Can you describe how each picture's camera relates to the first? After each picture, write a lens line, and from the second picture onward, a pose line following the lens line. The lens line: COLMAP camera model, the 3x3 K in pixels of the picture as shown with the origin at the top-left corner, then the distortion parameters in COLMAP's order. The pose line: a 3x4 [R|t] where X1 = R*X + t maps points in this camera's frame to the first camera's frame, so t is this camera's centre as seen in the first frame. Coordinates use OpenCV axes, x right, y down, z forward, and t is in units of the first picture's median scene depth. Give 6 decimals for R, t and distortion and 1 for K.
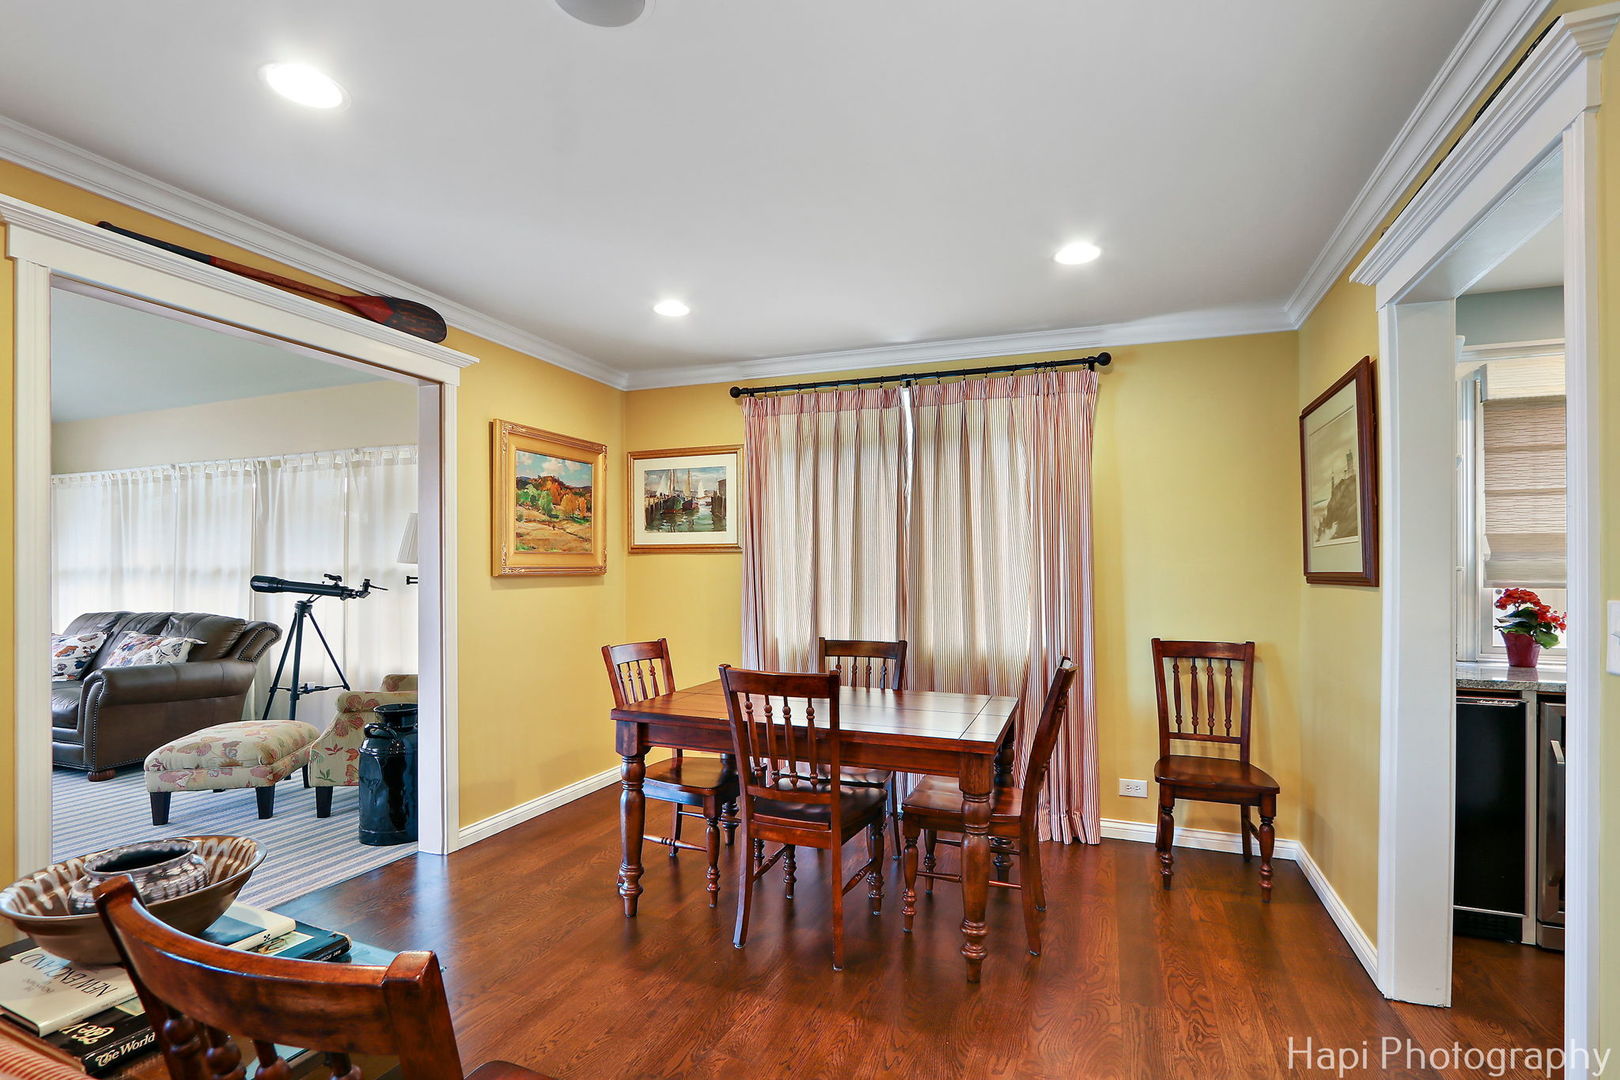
lens RADIAL K [[771.7, 0, 809.3], [0, 771.7, 566.4], [0, 0, 1]] dist [-0.002359, -0.000167]
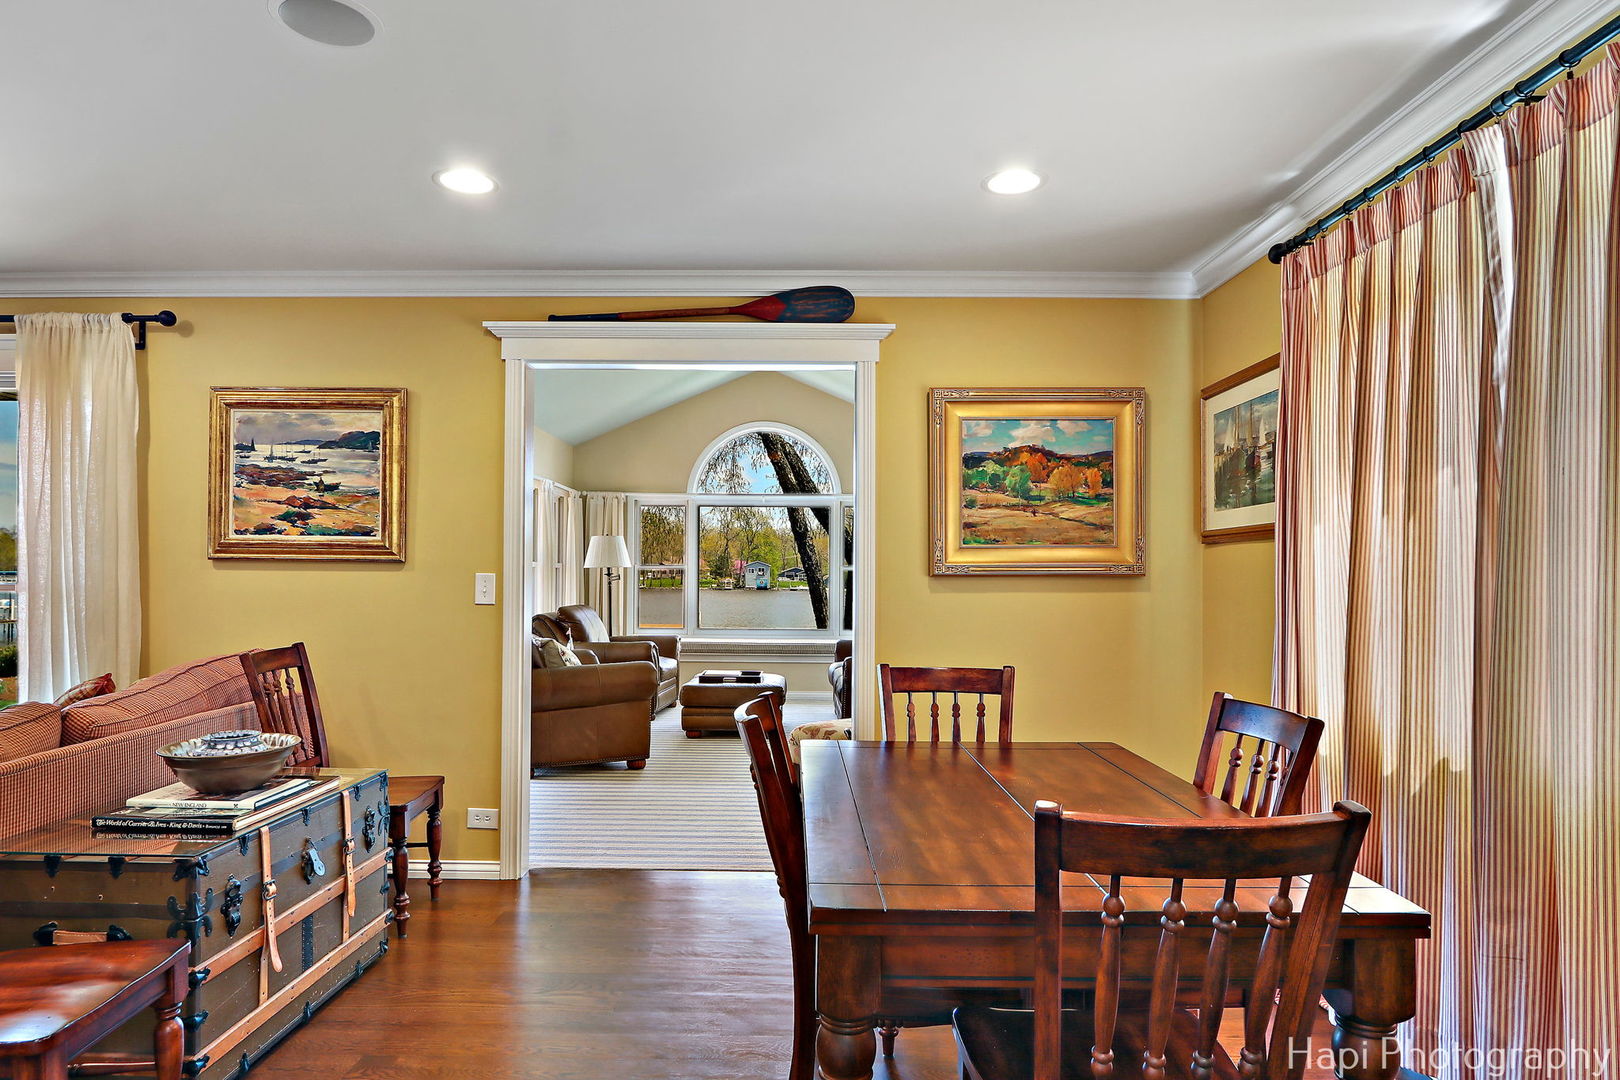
lens RADIAL K [[950.7, 0, 807.5], [0, 950.7, 559.0], [0, 0, 1]] dist [-0.001881, -0.000779]
pose [[0.353279, -0.017312, -0.935358, 0.419661], [0.000477, 0.999832, -0.018325, 0.010692], [0.935518, 0.006028, 0.353228, 0.422267]]
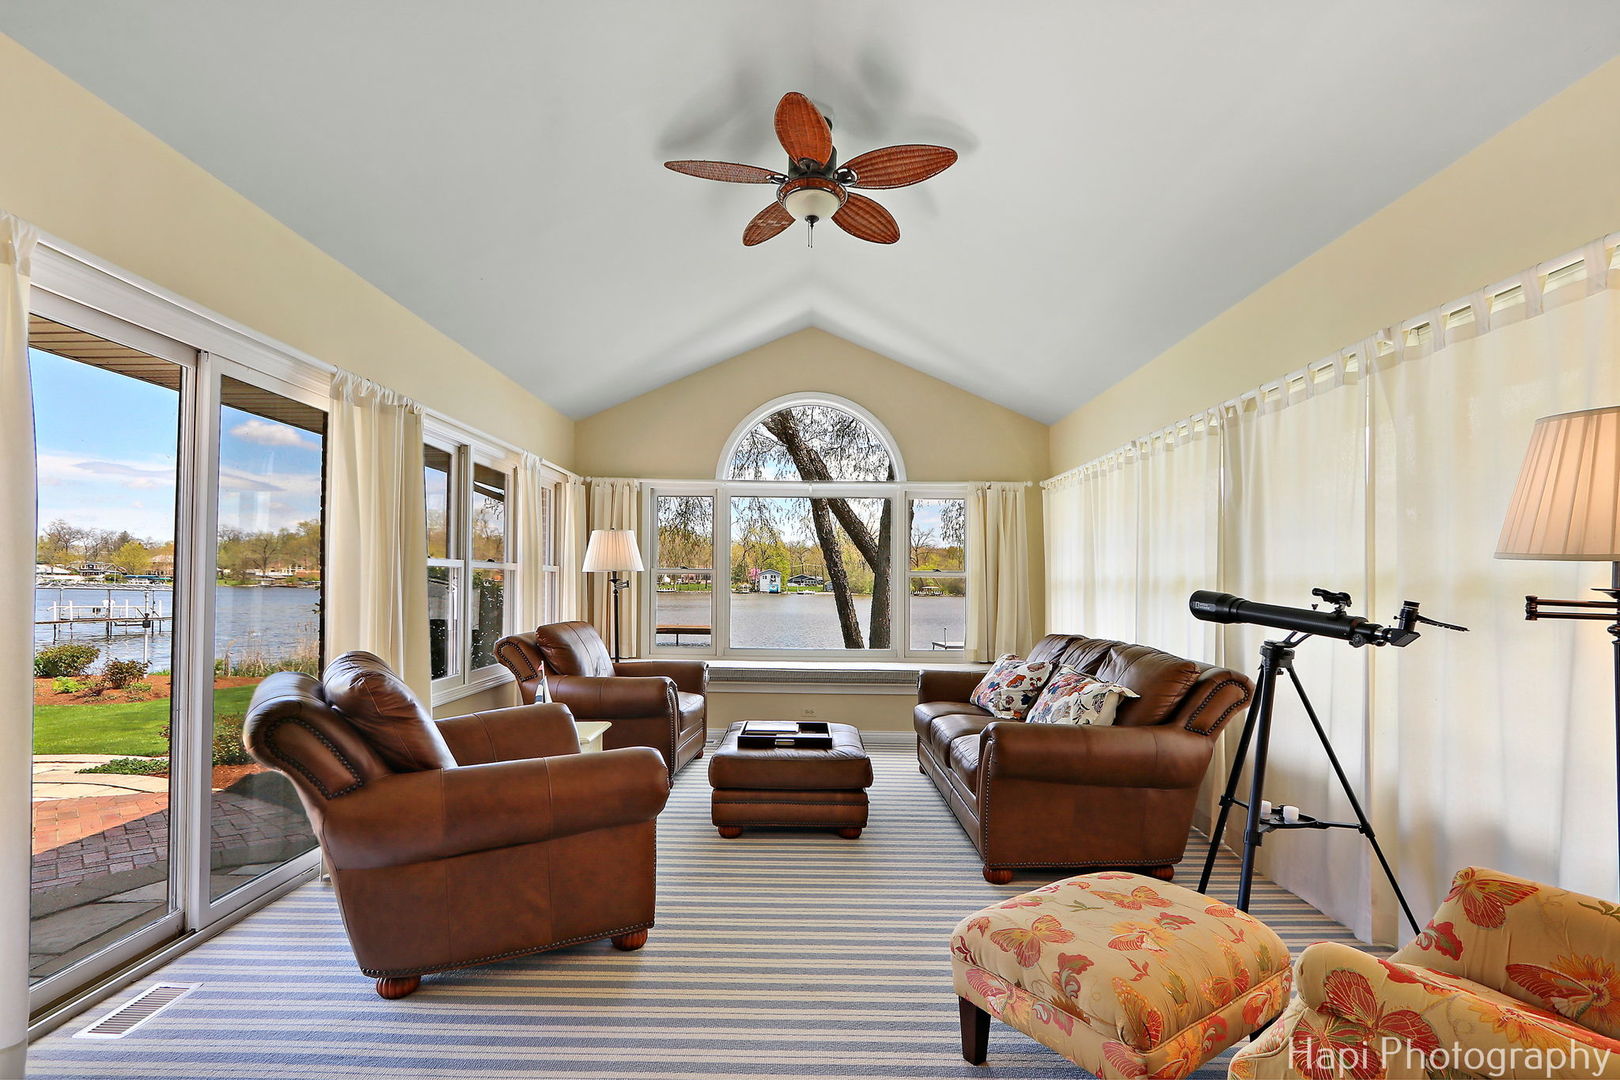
lens RADIAL K [[771.7, 0, 809.3], [0, 771.7, 566.4], [0, 0, 1]] dist [-0.002359, -0.000167]
pose [[0.355182, -0.017934, -0.934625, -0.321155], [-0.002718, 0.999792, -0.020218, 0.006647], [0.934793, 0.009722, 0.355059, 0.588334]]
